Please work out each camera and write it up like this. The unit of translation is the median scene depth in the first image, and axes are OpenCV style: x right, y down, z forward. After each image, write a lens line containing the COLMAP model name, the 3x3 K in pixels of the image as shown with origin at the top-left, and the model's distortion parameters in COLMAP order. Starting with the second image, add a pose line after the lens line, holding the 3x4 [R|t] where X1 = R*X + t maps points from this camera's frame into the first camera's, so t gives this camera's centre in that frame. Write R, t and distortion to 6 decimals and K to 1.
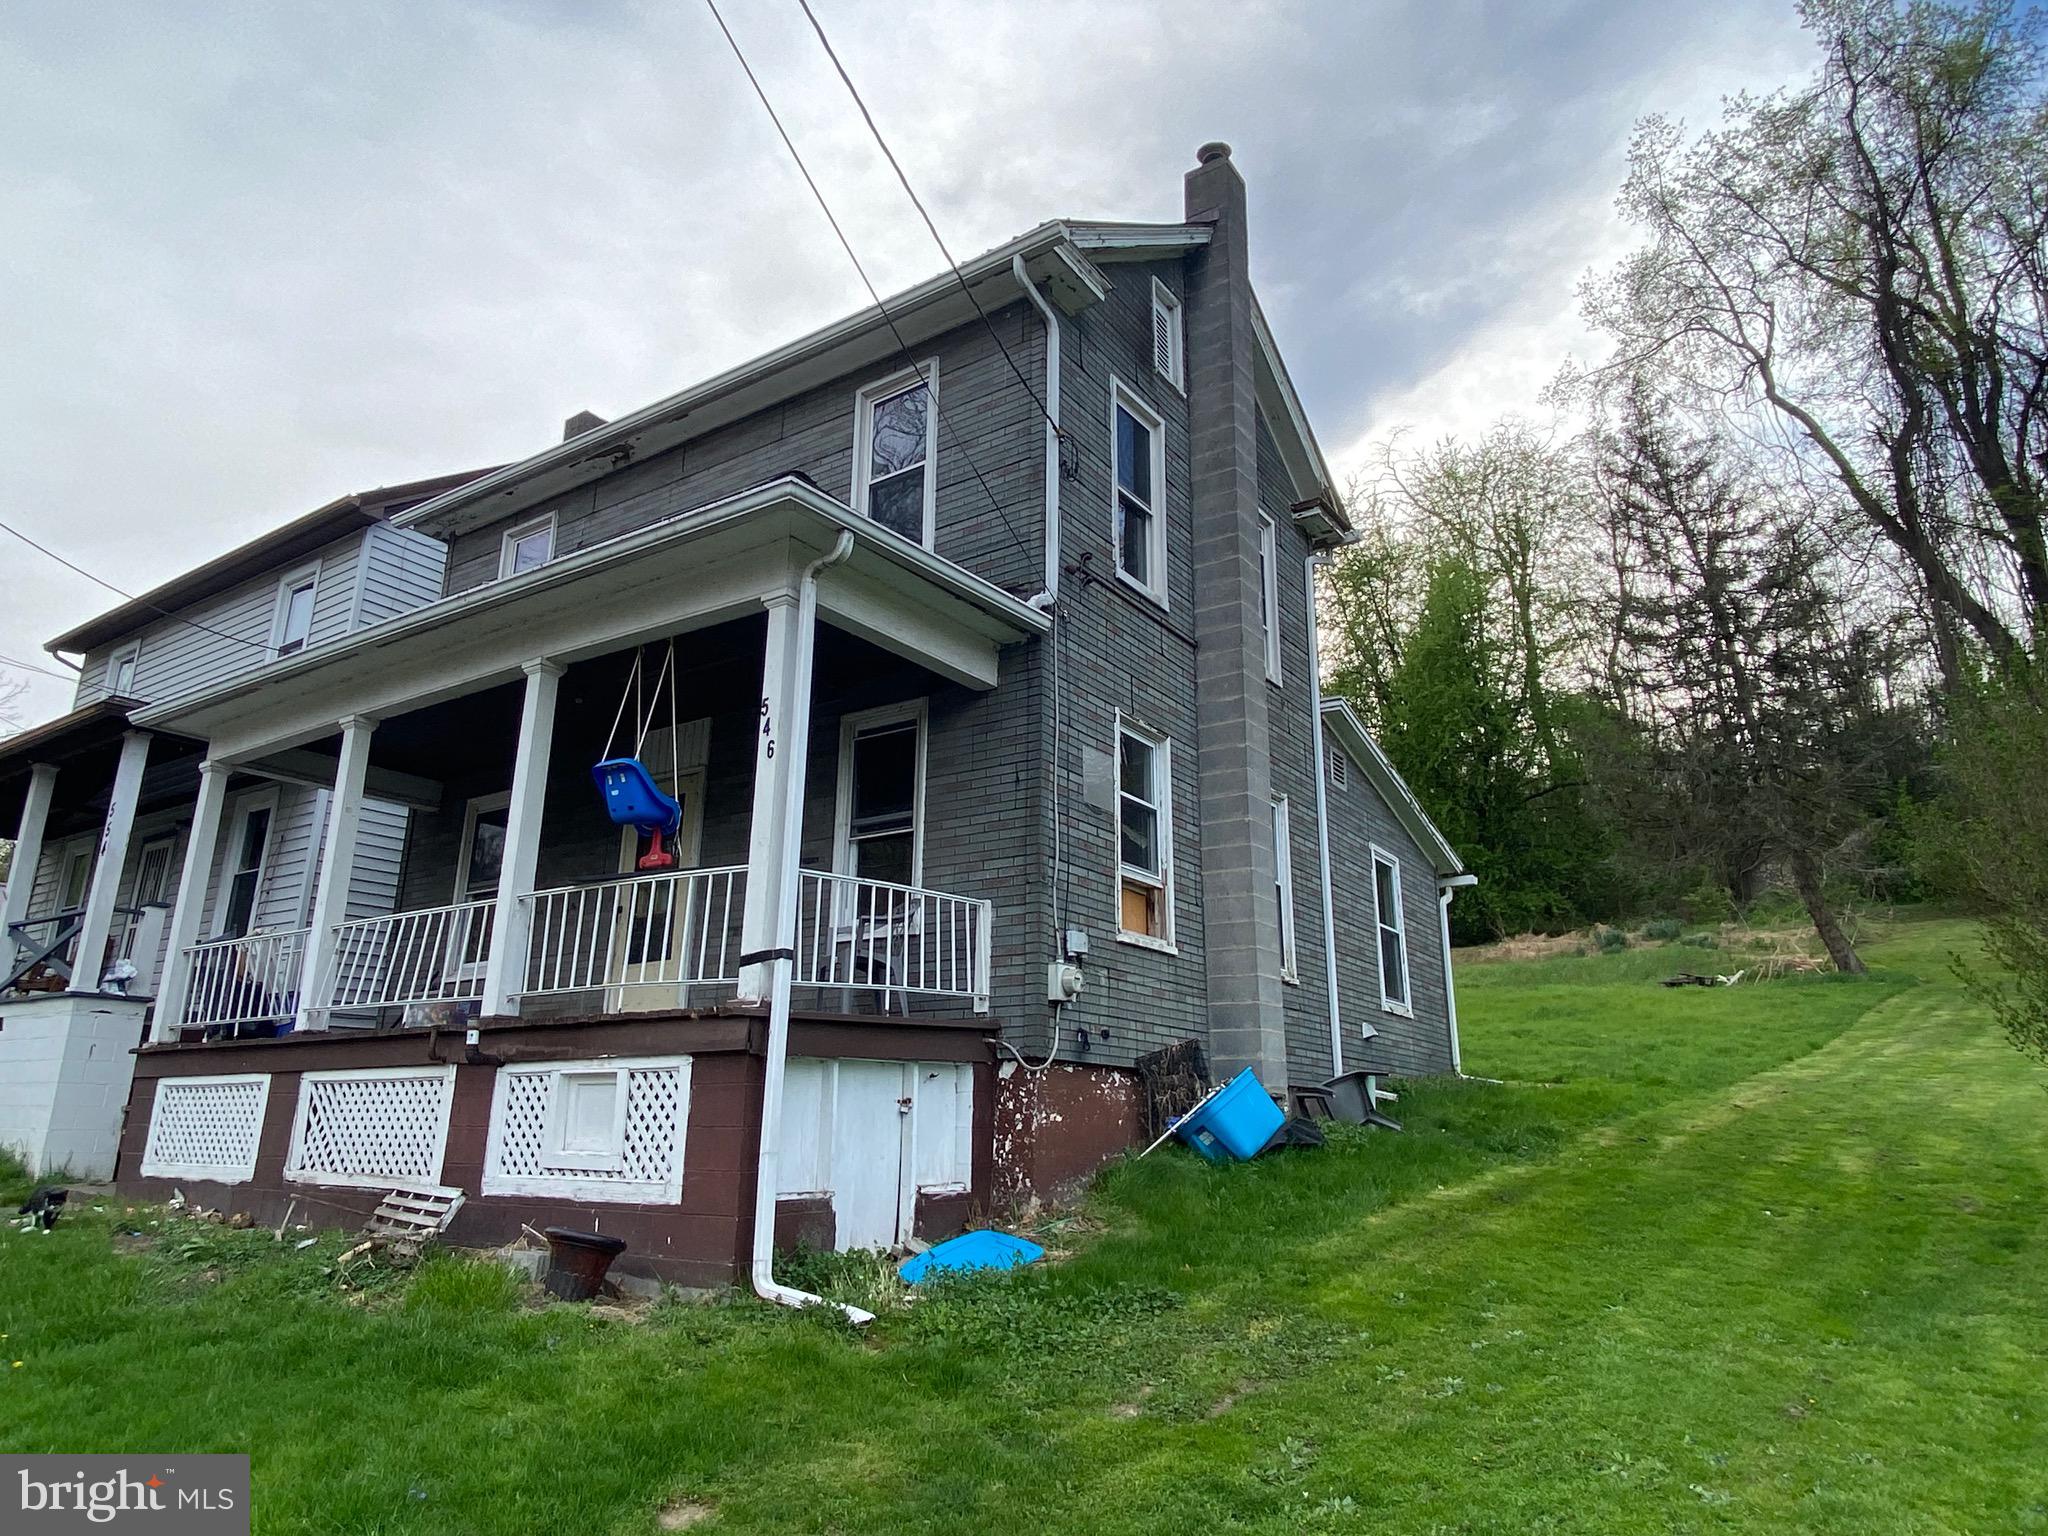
lens RADIAL K [[1307.9, 0, 1032.9], [0, 1307.9, 763.5], [0, 0, 1]] dist [0.028962, -0.016132]
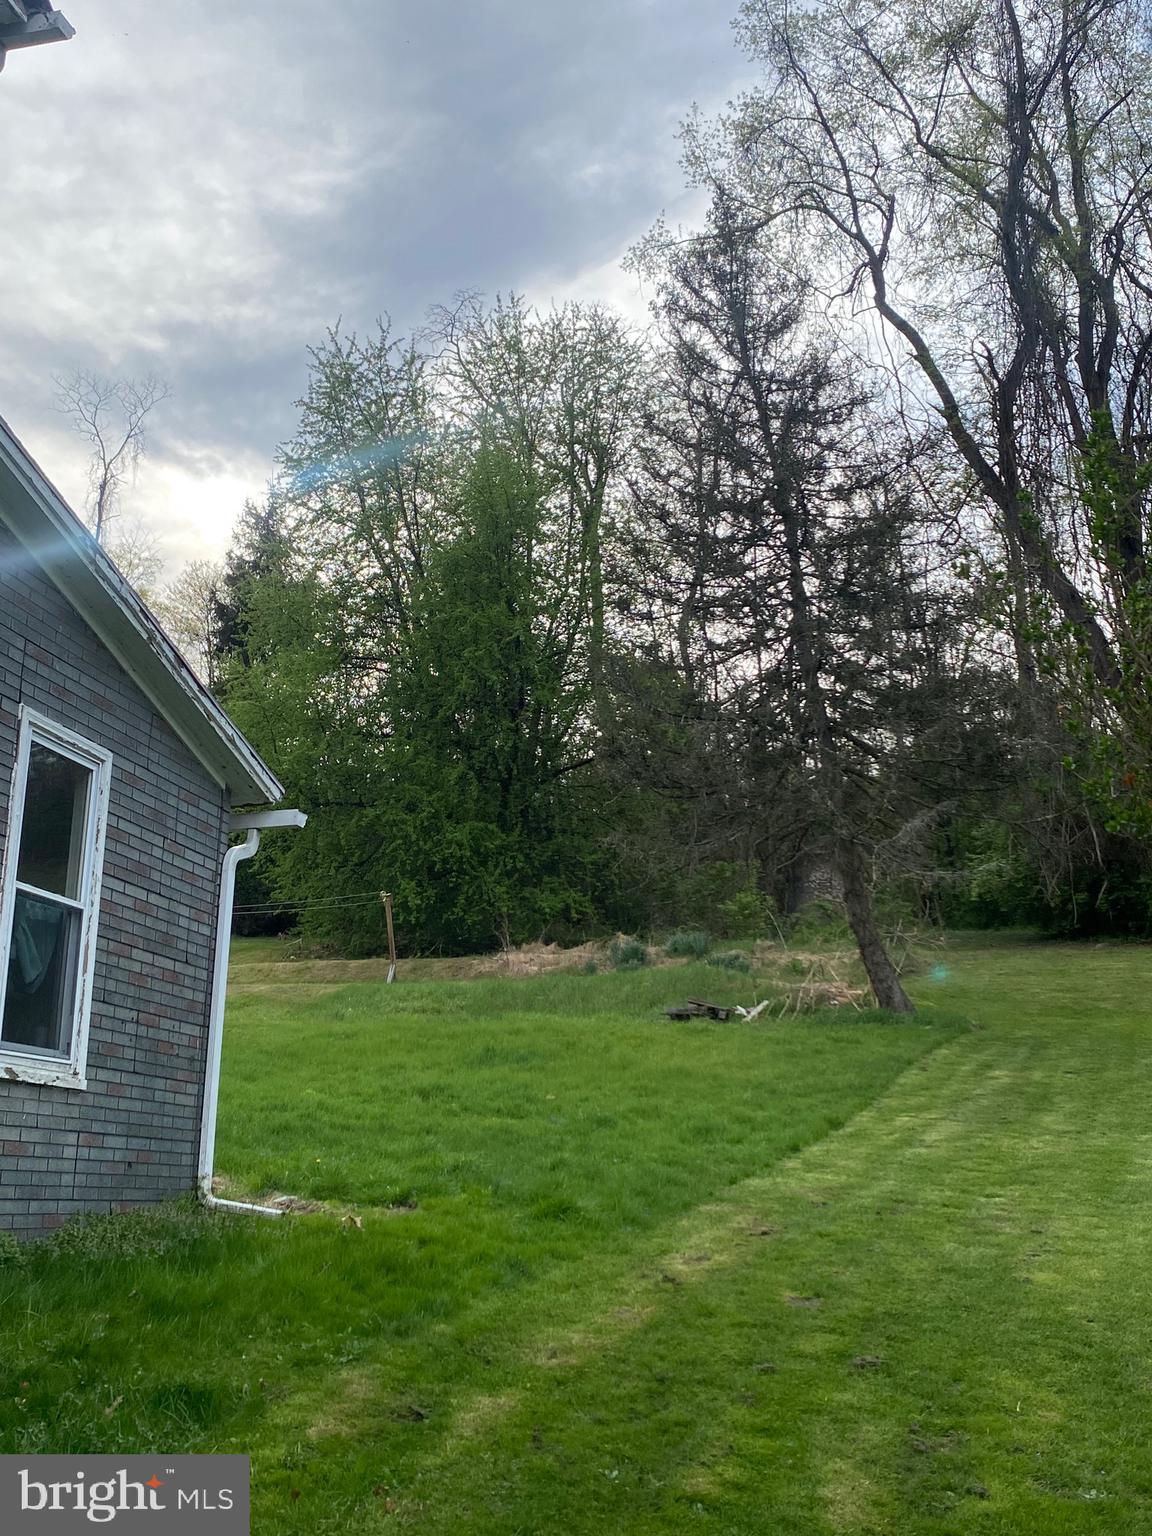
lens RADIAL K [[1612.8, 0, 575.9], [0, 1612.8, 763.7], [0, 0, 1]] dist [0.125136, 0.000000]
pose [[0.935915, 0.086999, 0.341313, 0.085278], [-0.095440, 0.995403, 0.007983, 0.019987], [-0.339050, -0.040047, 0.939916, 0.137119]]
